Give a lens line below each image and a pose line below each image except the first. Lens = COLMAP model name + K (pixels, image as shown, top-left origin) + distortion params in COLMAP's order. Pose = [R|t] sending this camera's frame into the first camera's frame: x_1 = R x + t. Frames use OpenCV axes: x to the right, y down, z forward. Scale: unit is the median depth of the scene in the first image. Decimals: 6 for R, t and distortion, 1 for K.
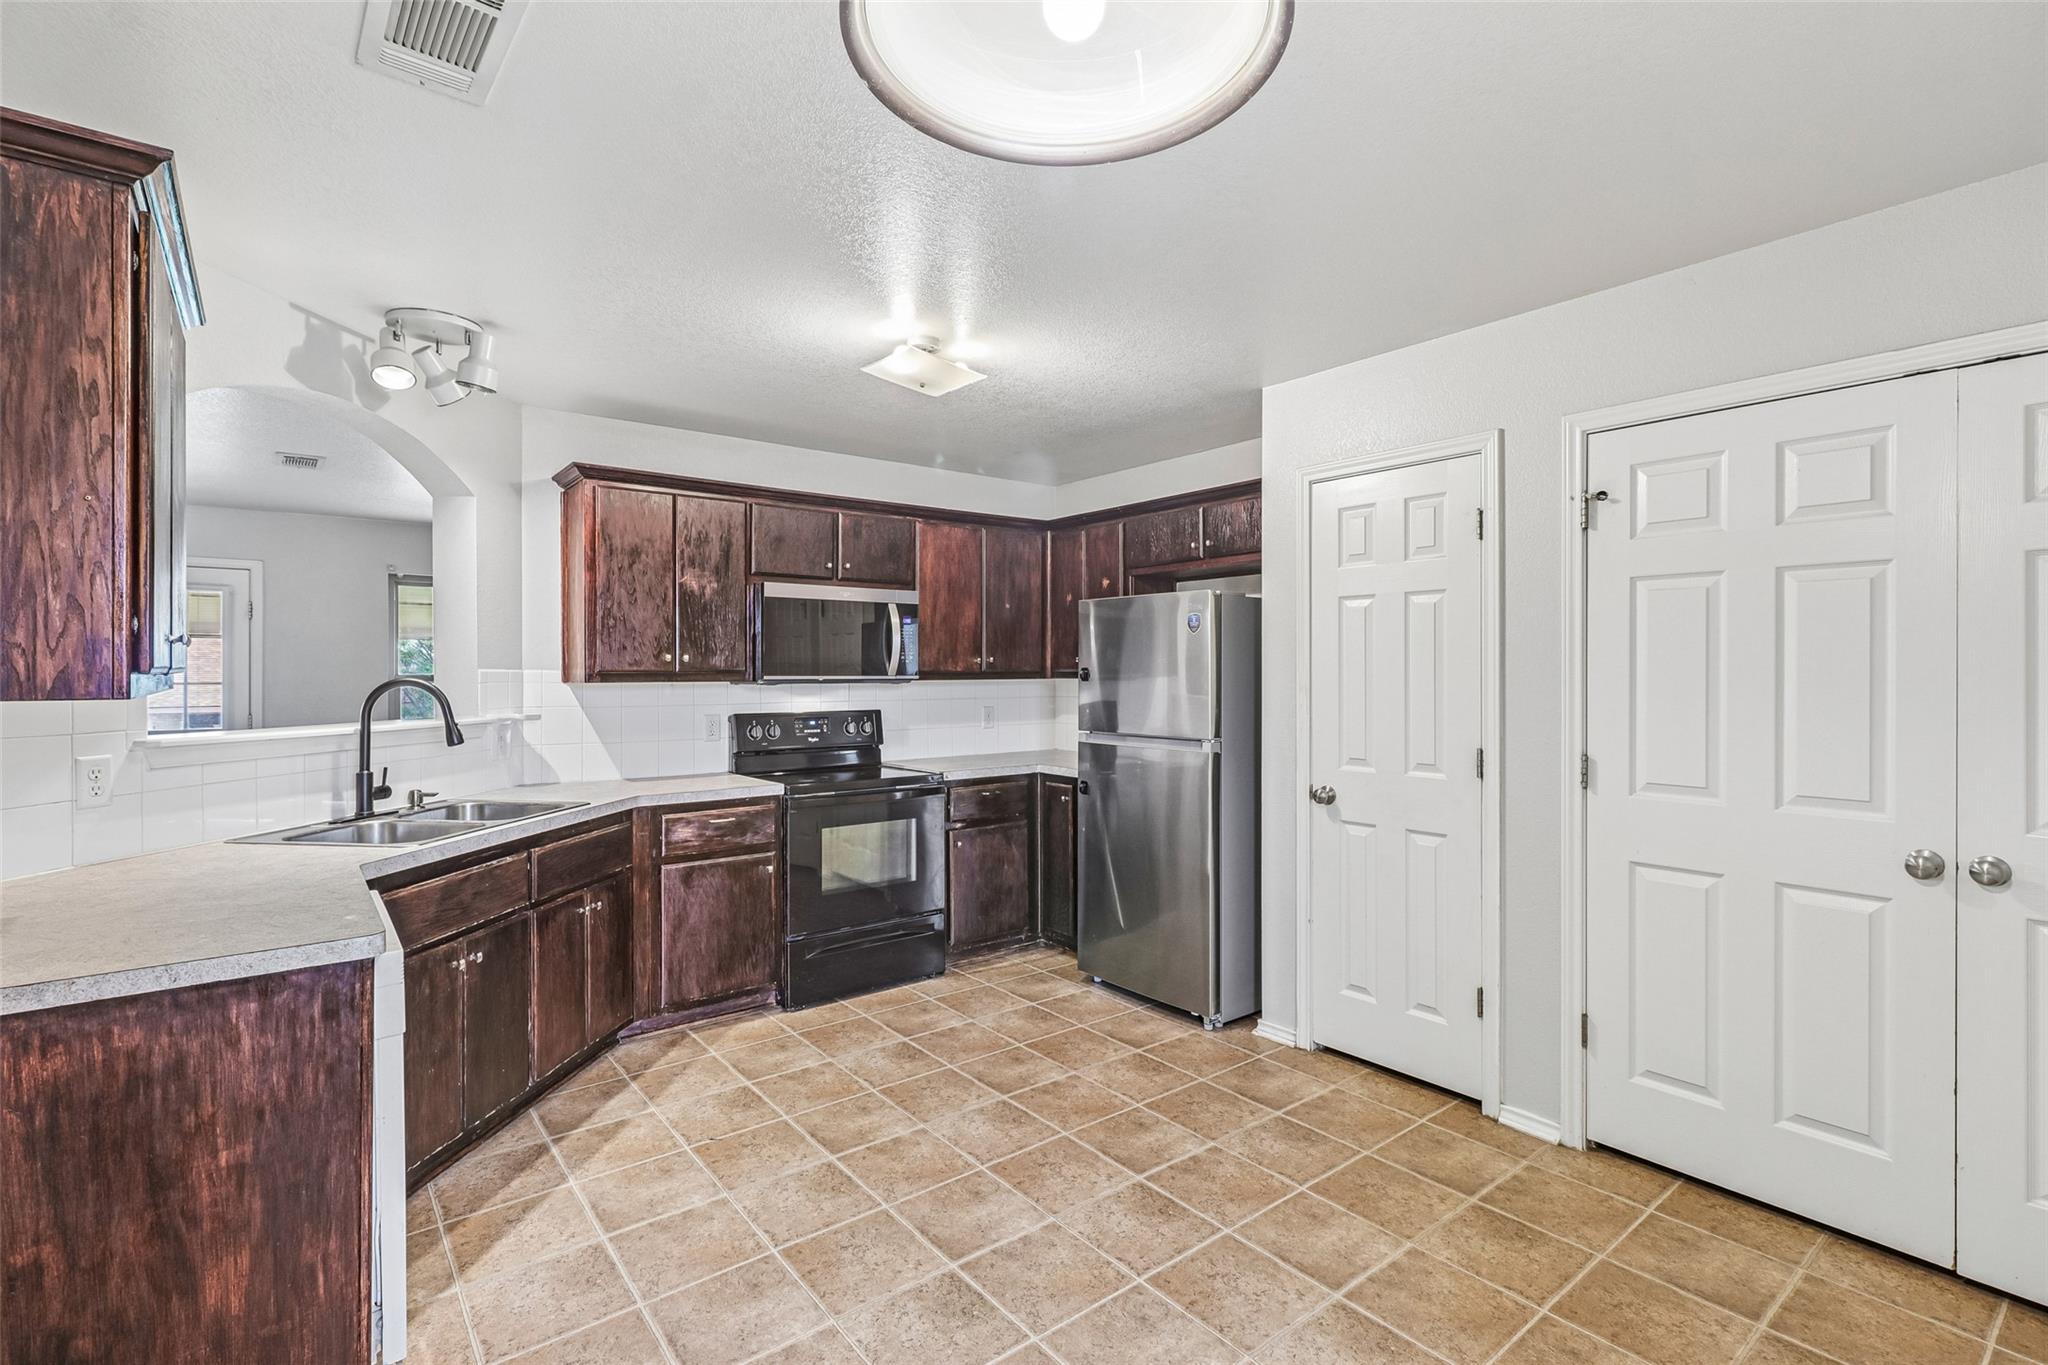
lens RADIAL K [[947.0, 0, 1020.1], [0, 947.0, 667.4], [0, 0, 1]] dist [0.003415, -0.000826]
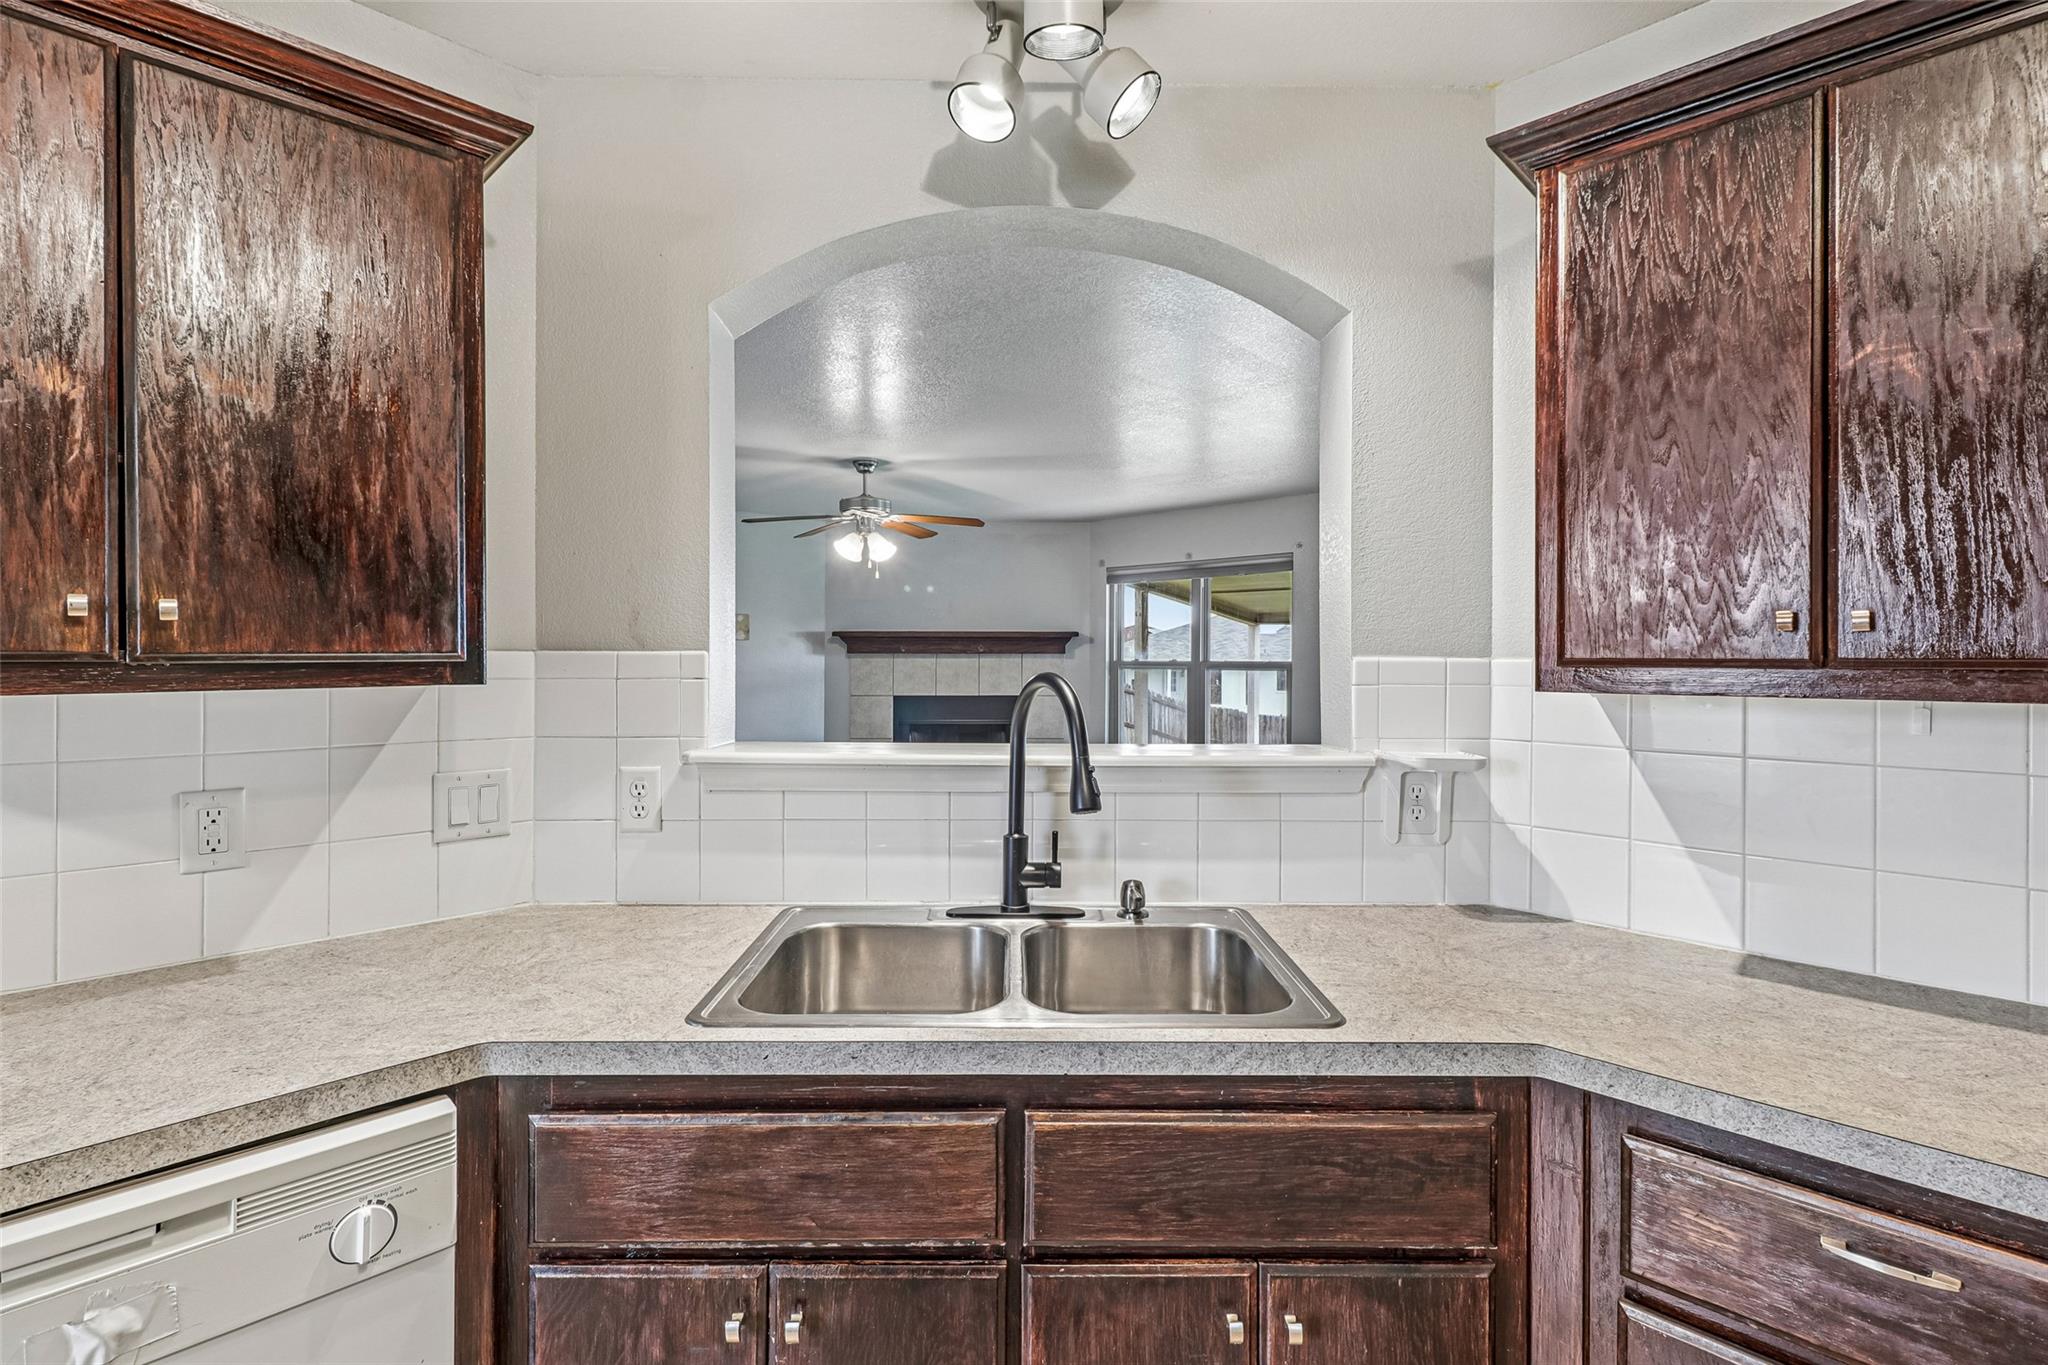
lens RADIAL K [[947.0, 0, 1022.0], [0, 947.0, 659.4], [0, 0, 1]] dist [0.003415, -0.000826]
pose [[0.123781, 0.002848, -0.992305, -0.108992], [-0.000021, 0.999996, 0.002868, 0.001972], [0.992310, -0.000334, 0.123780, 0.838142]]
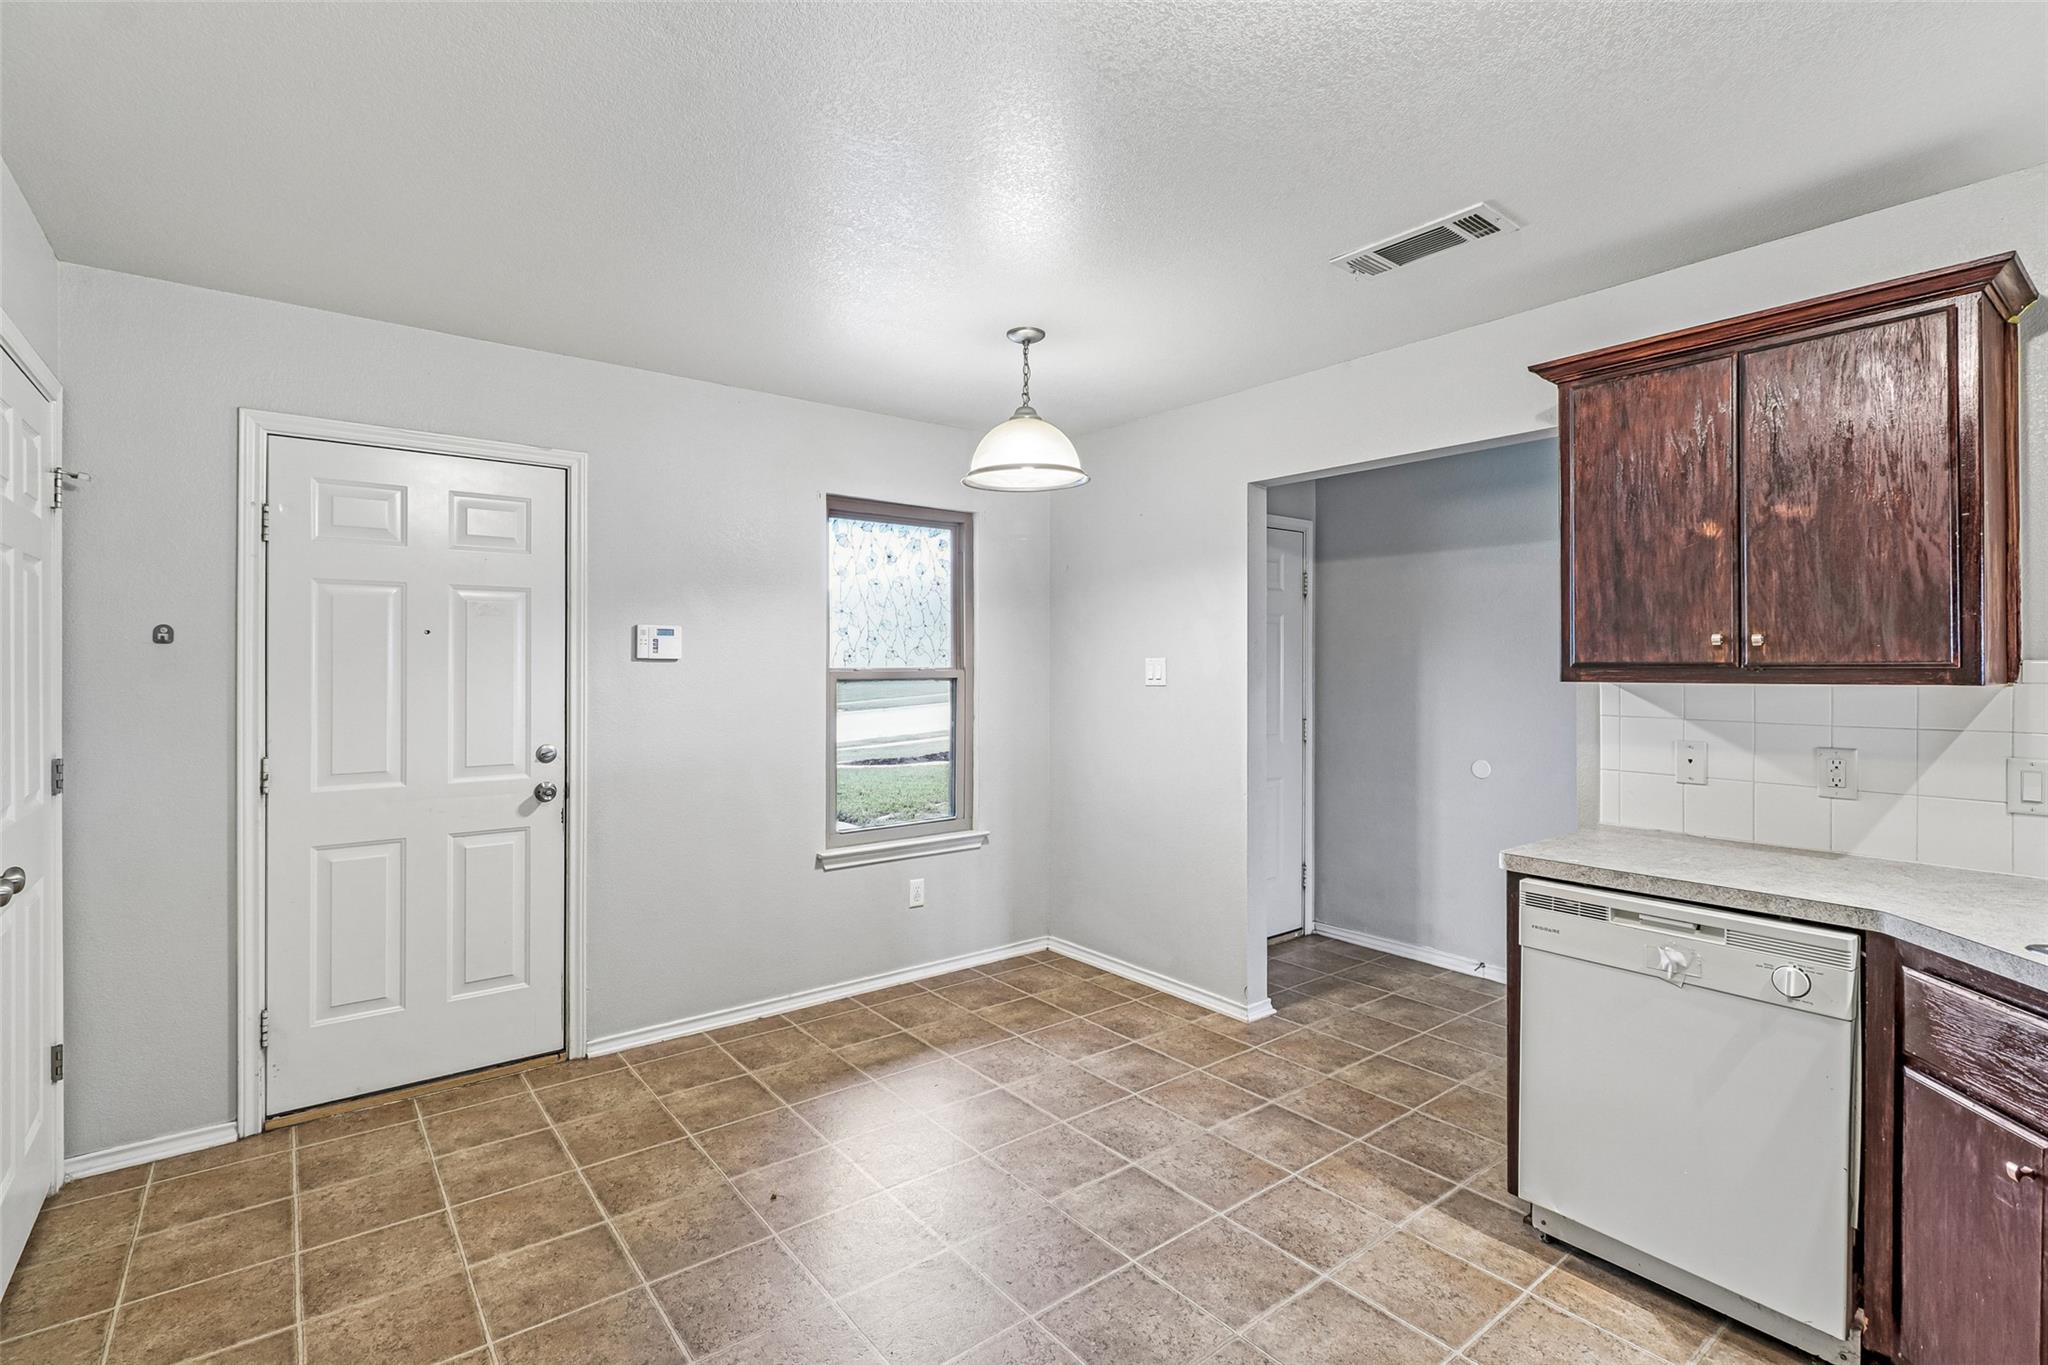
lens RADIAL K [[947.0, 0, 1028.6], [0, 947.0, 672.7], [0, 0, 1]] dist [0.003415, -0.000826]
pose [[-0.999999, 0.000830, 0.001304, 0.009671], [0.000836, 0.999986, 0.005181, 0.003498], [-0.001300, 0.005182, -0.999986, 1.228181]]
